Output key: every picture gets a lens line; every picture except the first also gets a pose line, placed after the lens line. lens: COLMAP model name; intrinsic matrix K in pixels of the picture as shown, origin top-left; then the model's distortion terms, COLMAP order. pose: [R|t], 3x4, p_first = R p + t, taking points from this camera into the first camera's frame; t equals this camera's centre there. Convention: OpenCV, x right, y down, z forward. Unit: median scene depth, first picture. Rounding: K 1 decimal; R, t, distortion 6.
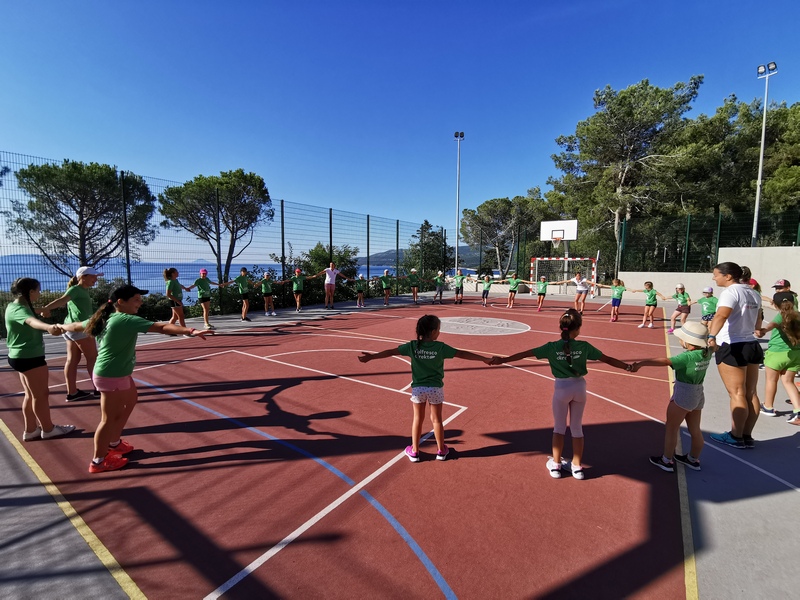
lens RADIAL K [[367.4, 0, 398.8], [0, 367.4, 300.8], [0, 0, 1]] dist [0.014688, -0.005222]
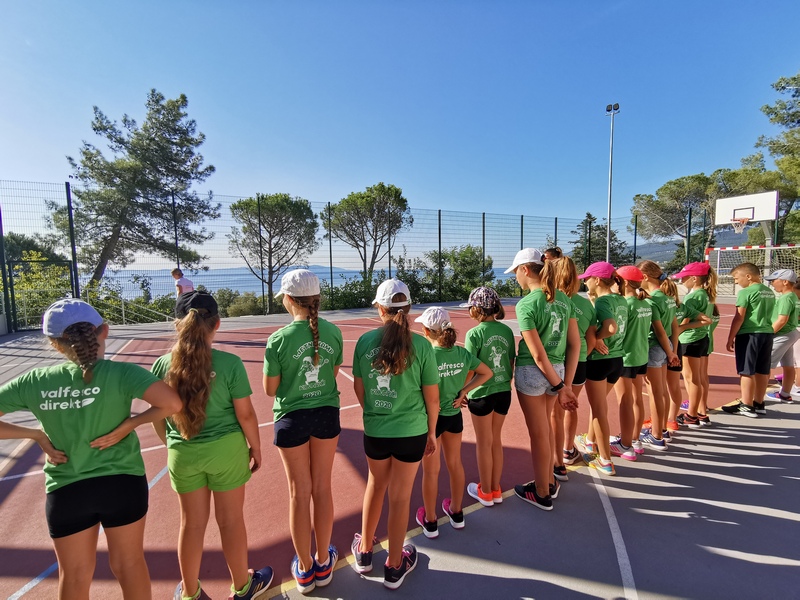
lens RADIAL K [[367.4, 0, 397.3], [0, 367.4, 300.3], [0, 0, 1]] dist [0.014688, -0.005222]
pose [[0.891226, 0.013331, -0.453363, 0.124588], [-0.018731, 0.999797, -0.007423, 0.007002], [0.453172, 0.015107, 0.891295, 0.029370]]
